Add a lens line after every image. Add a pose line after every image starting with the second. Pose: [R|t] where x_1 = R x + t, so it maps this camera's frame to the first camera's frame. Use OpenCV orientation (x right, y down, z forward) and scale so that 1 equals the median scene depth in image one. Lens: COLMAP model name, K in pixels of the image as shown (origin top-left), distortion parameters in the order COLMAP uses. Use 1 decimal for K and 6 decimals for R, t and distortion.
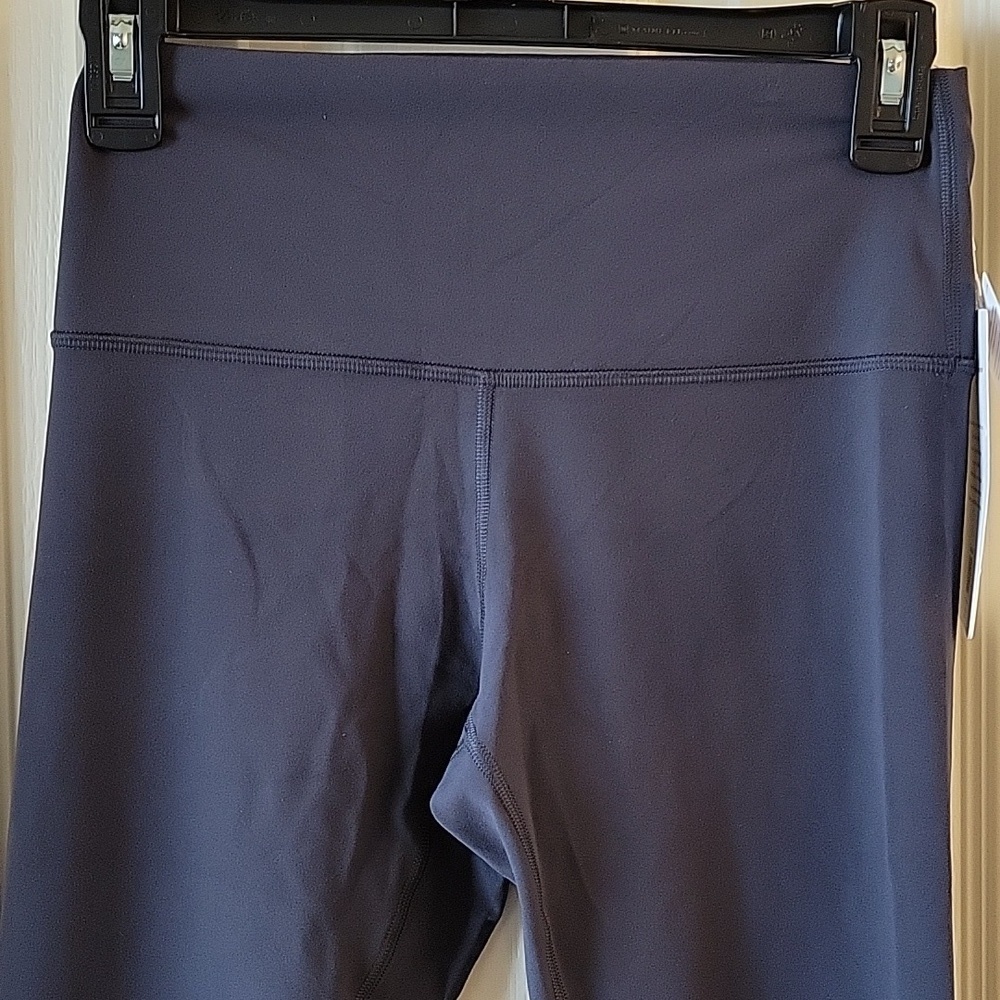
lens RADIAL K [[1593.1, 0, 500.0], [0, 1593.1, 500.0], [0, 0, 1]] dist [0.019387, -0.014227]
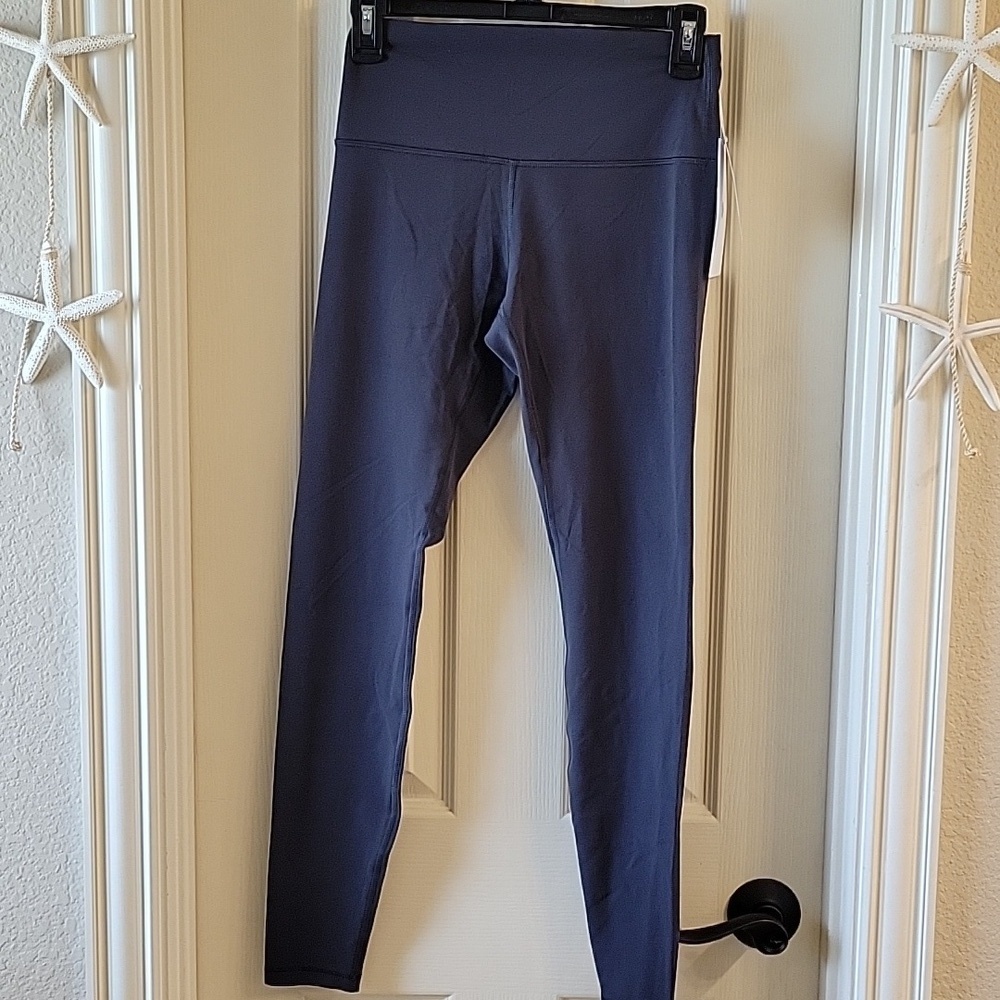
lens RADIAL K [[1593.1, 0, 500.0], [0, 1593.1, 500.0], [0, 0, 1]] dist [0.019387, -0.014227]
pose [[0.996882, 0.038495, -0.068885, 0.157449], [-0.031157, 0.994027, 0.104595, 0.178703], [0.072499, -0.102122, 0.992126, -1.446203]]
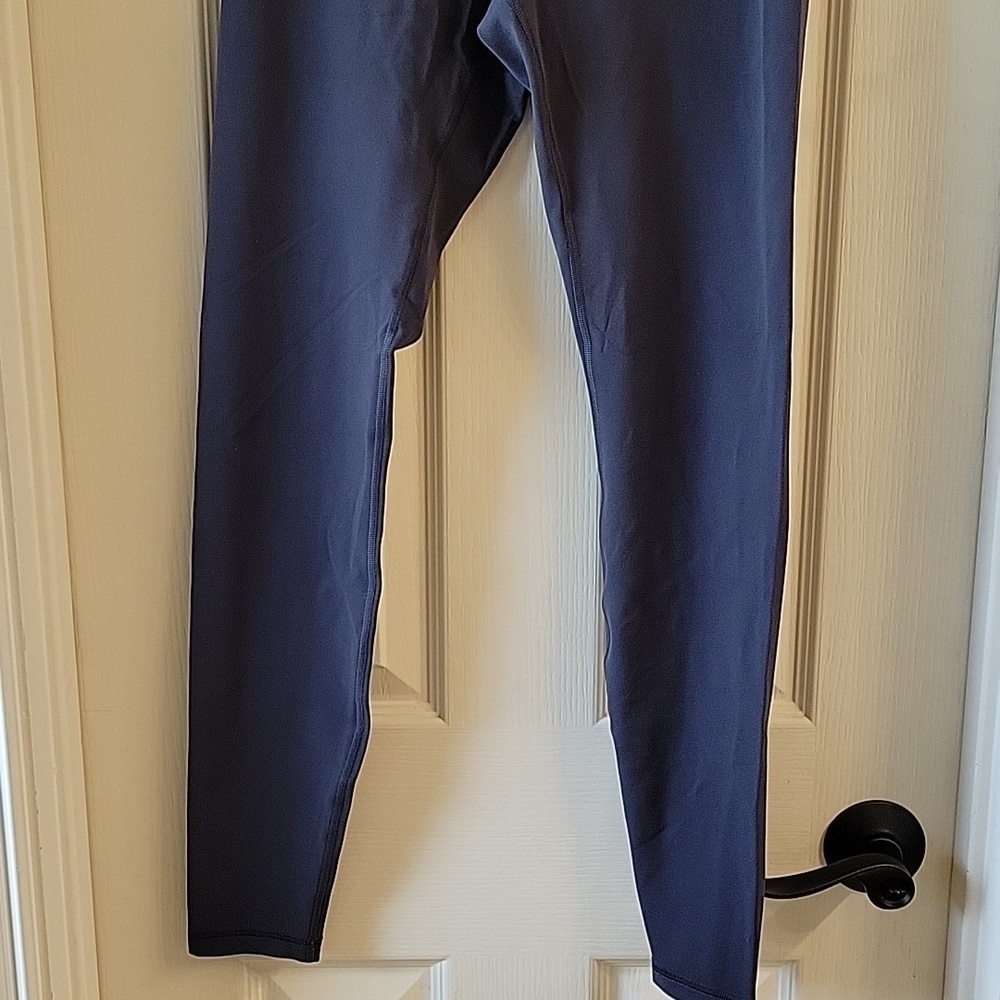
lens RADIAL K [[1677.3, 0, 500.0], [0, 1677.3, 500.0], [0, 0, 1]] dist [0.018123, -0.143310]
pose [[0.998015, 0.029985, -0.055382, 0.087126], [-0.016336, 0.972536, 0.232179, 0.256304], [0.060823, -0.230813, 0.971095, -0.752365]]
